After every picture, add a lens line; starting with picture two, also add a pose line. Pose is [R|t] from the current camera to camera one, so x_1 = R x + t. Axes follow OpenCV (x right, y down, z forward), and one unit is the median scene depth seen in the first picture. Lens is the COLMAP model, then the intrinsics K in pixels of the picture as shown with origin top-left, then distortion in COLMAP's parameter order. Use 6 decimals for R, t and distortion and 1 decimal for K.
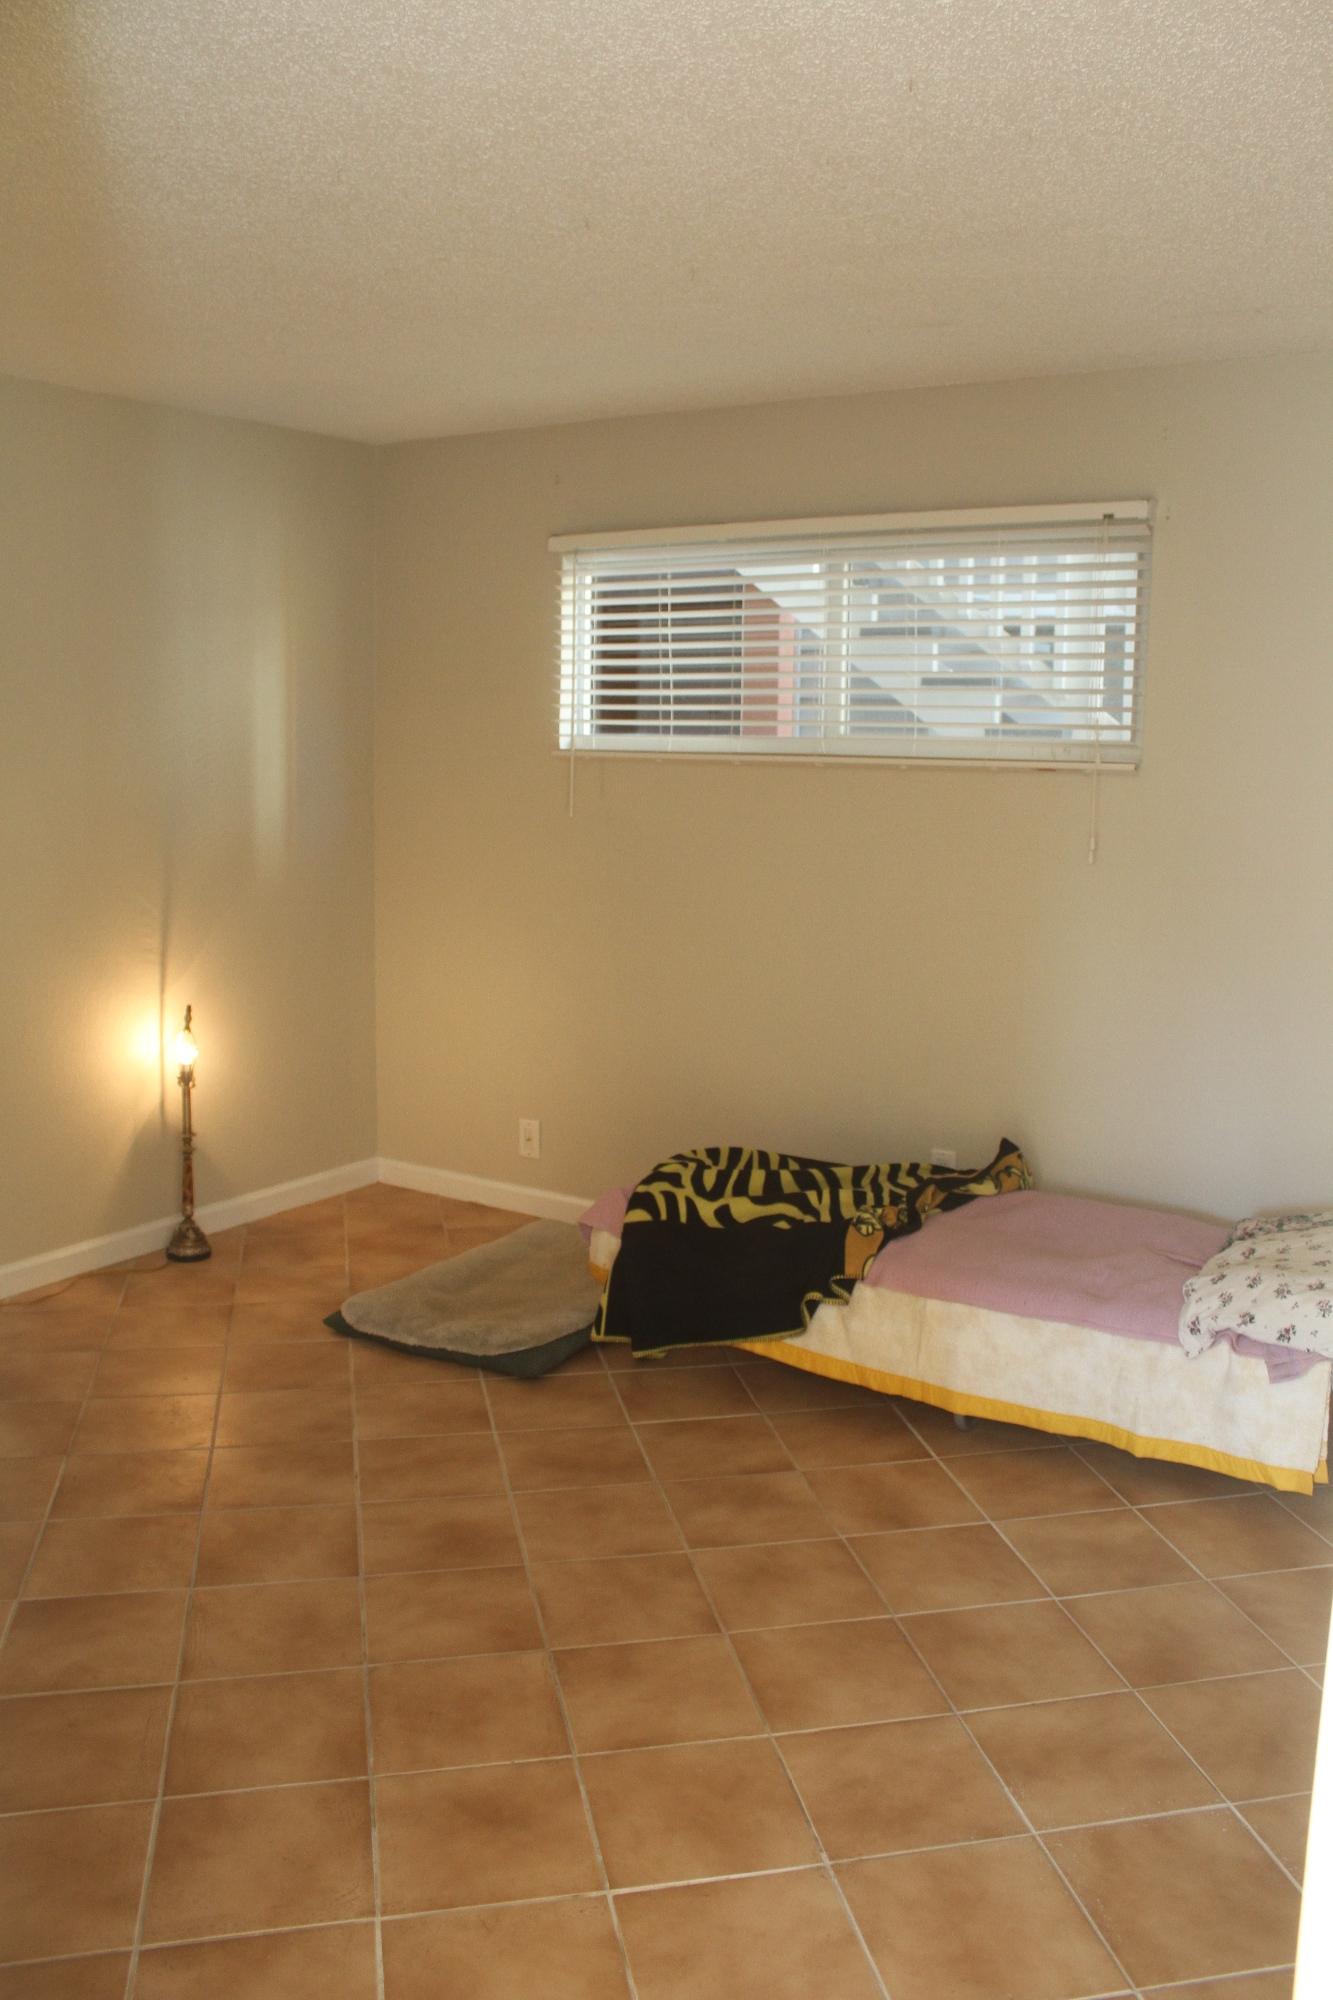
lens RADIAL K [[1665.8, 0, 680.0], [0, 1665.8, 975.3], [0, 0, 1]] dist [-0.173931, 0.149015]
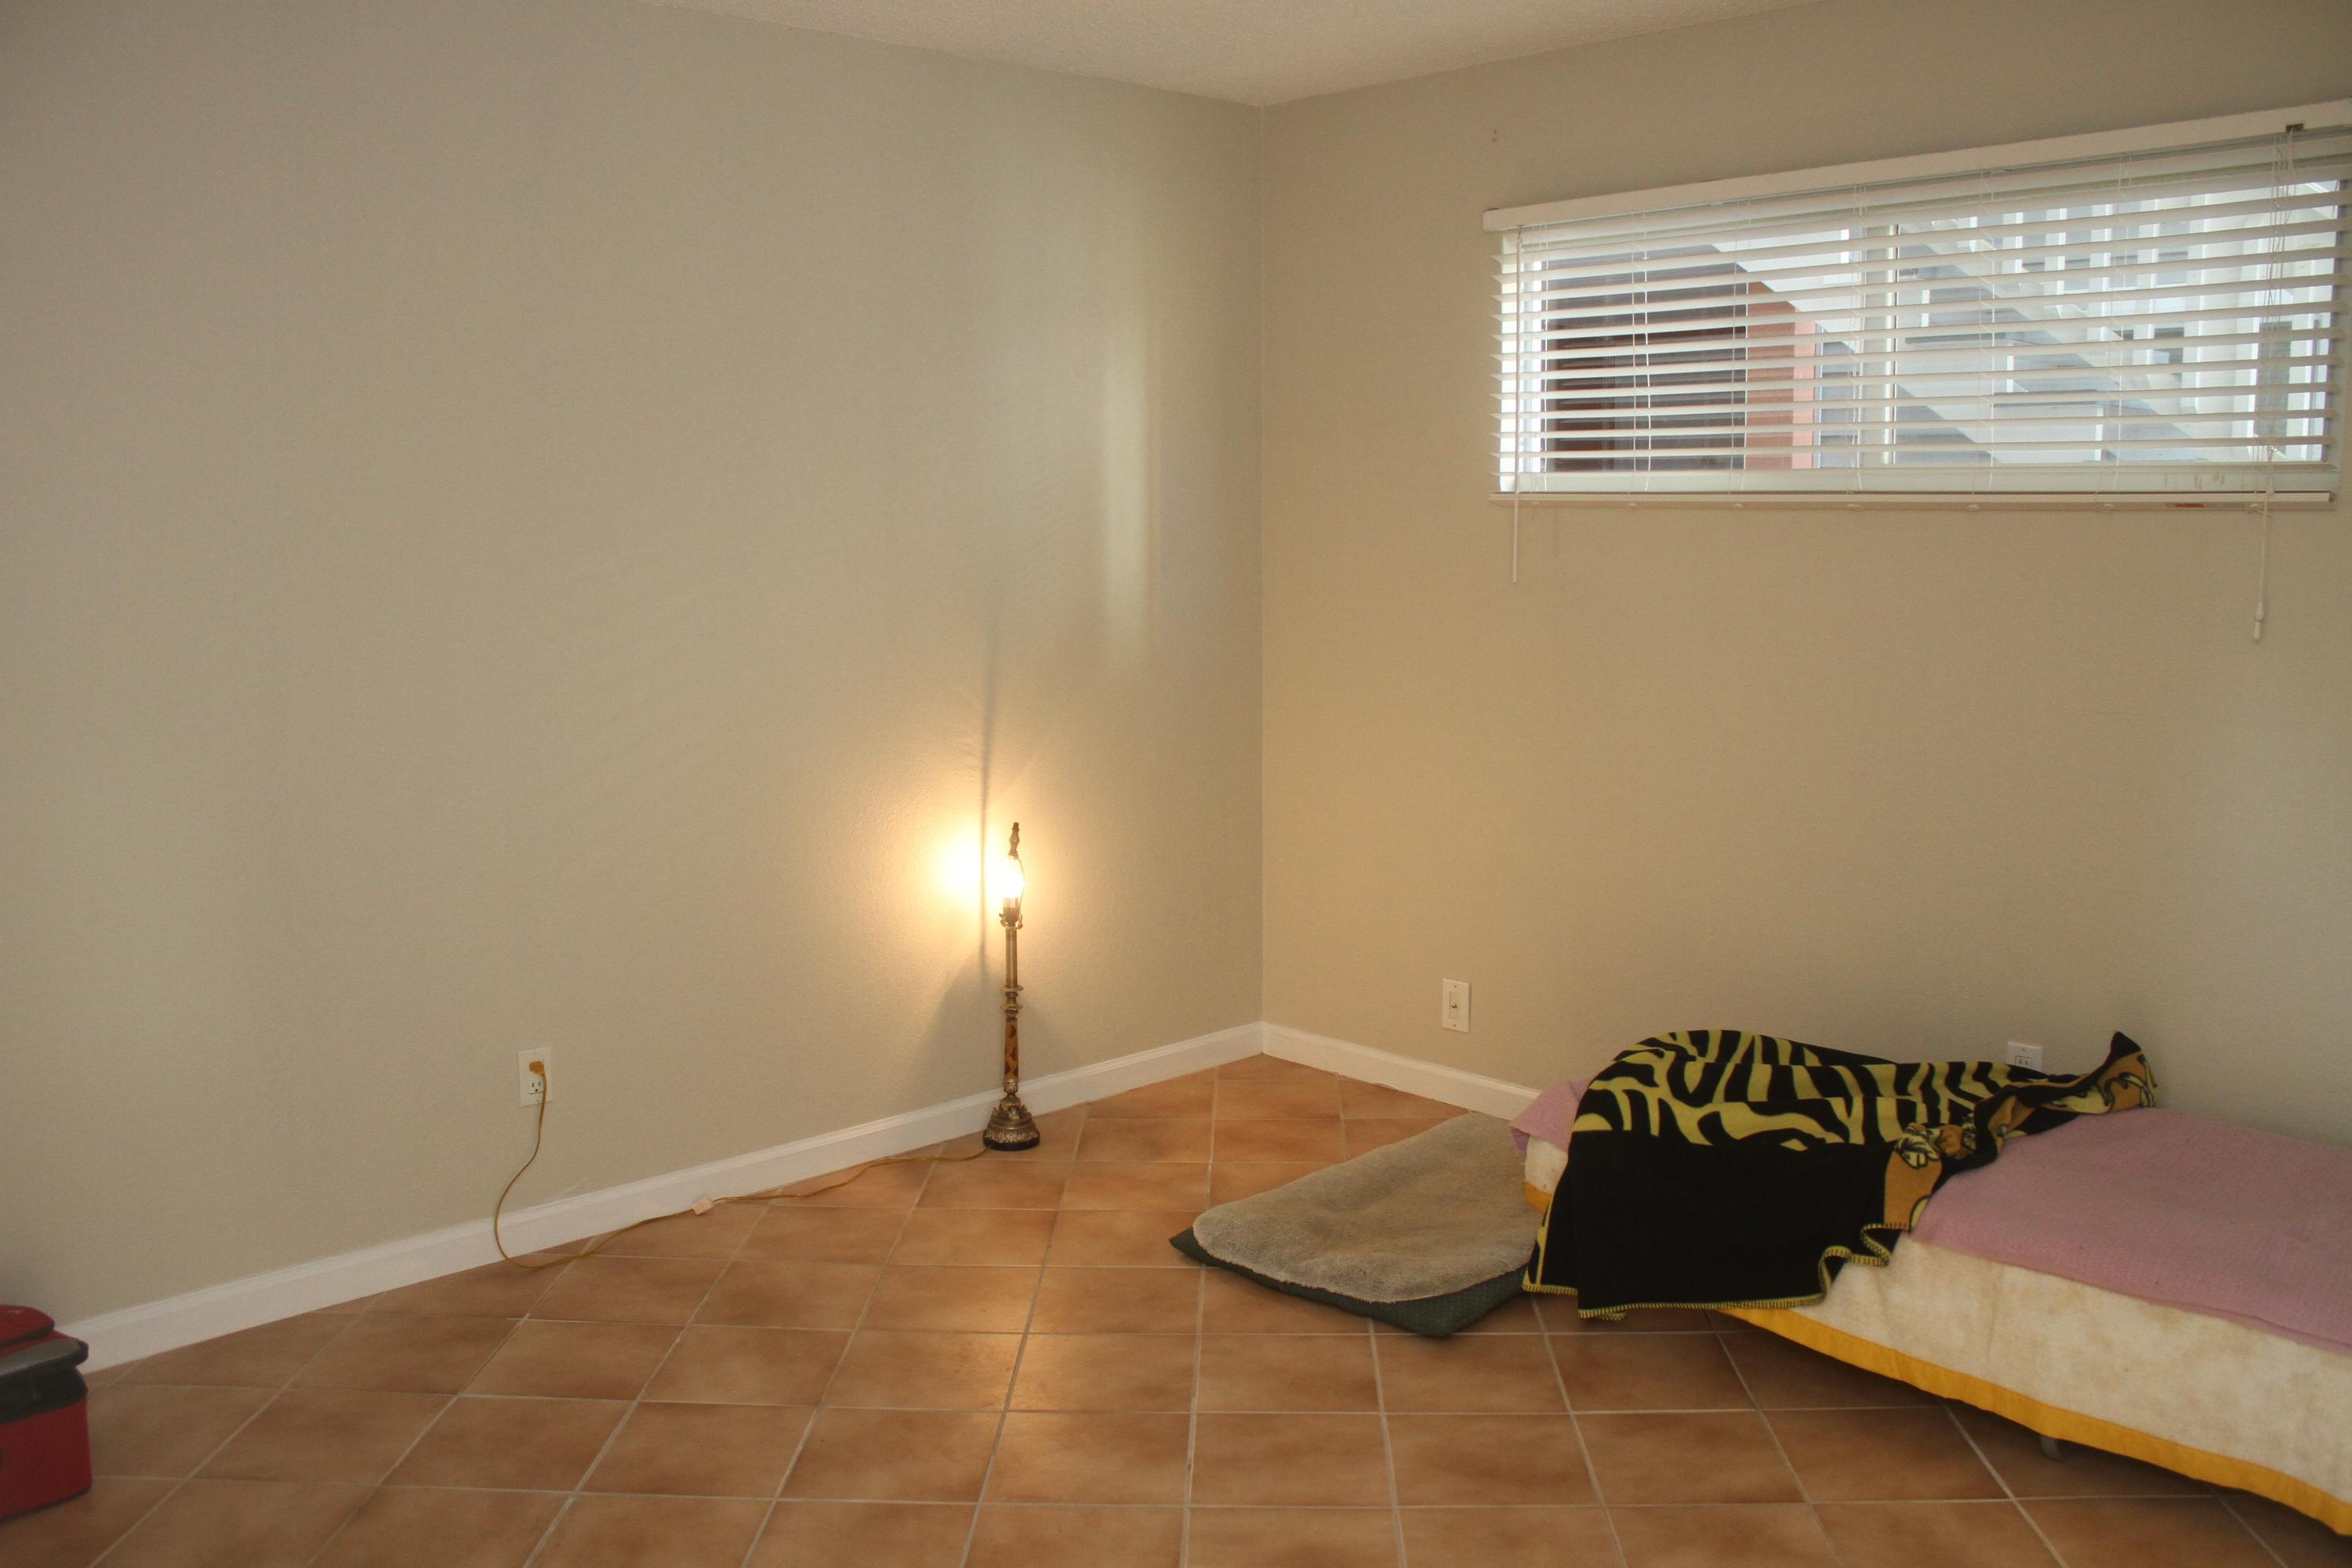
lens RADIAL K [[1959.0, 0, 1188.3], [0, 1959.0, 791.0], [0, 0, 1]] dist [-0.173931, 0.149015]
pose [[0.970831, 0.013765, -0.239367, 0.003845], [-0.014163, 0.999900, 0.000055, 0.001805], [0.239344, 0.003337, 0.970929, 0.128214]]
